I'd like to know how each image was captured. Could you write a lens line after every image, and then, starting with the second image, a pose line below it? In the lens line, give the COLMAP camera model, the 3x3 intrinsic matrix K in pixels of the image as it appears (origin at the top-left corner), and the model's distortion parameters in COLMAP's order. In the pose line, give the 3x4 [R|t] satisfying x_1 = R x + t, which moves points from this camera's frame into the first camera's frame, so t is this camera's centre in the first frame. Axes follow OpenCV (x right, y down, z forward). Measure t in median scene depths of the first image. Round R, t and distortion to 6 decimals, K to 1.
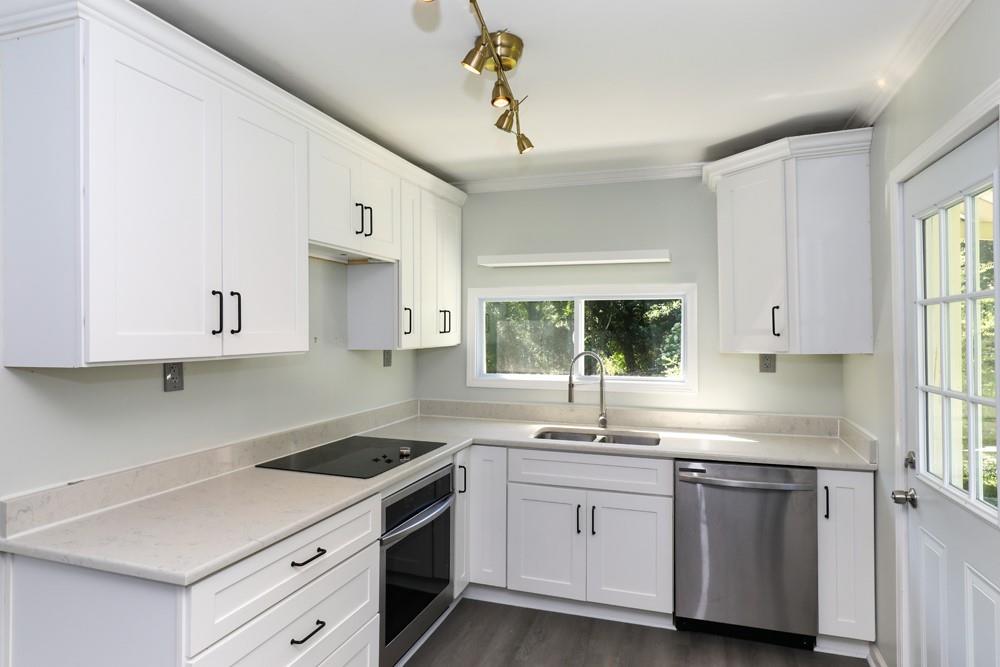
lens RADIAL K [[613.3, 0, 502.9], [0, 613.3, 334.4], [0, 0, 1]] dist [0.007537, 0.001063]
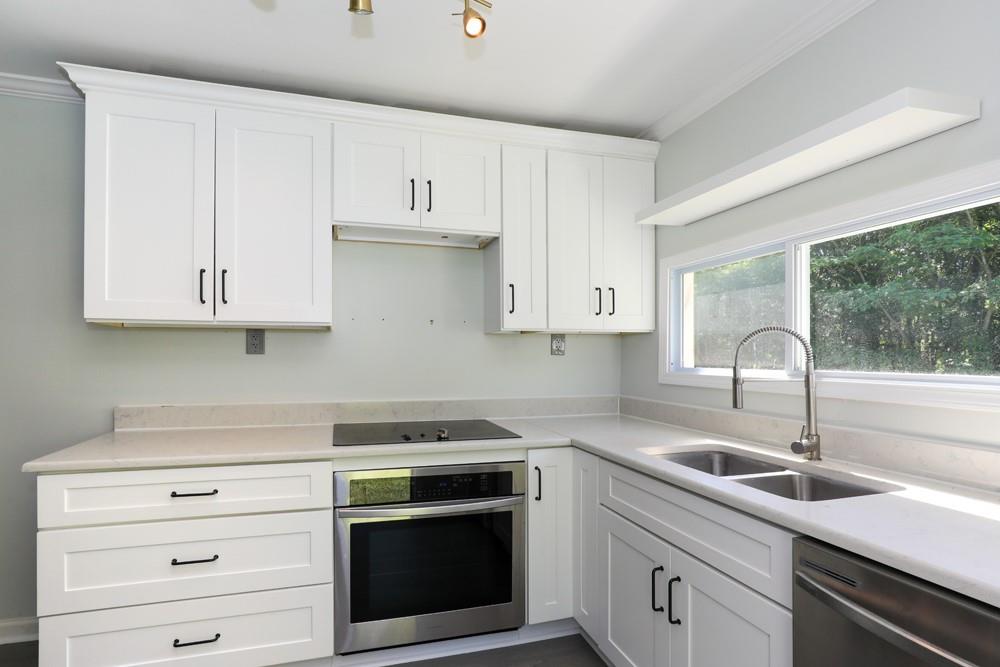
lens RADIAL K [[489.5, 0, 479.1], [0, 489.5, 359.2], [0, 0, 1]] dist [-0.006007, -0.001690]
pose [[0.556369, 0.002537, -0.830932, 0.487195], [-0.006017, 0.999981, -0.000975, 0.080721], [0.830914, 0.005543, 0.556373, 0.644563]]
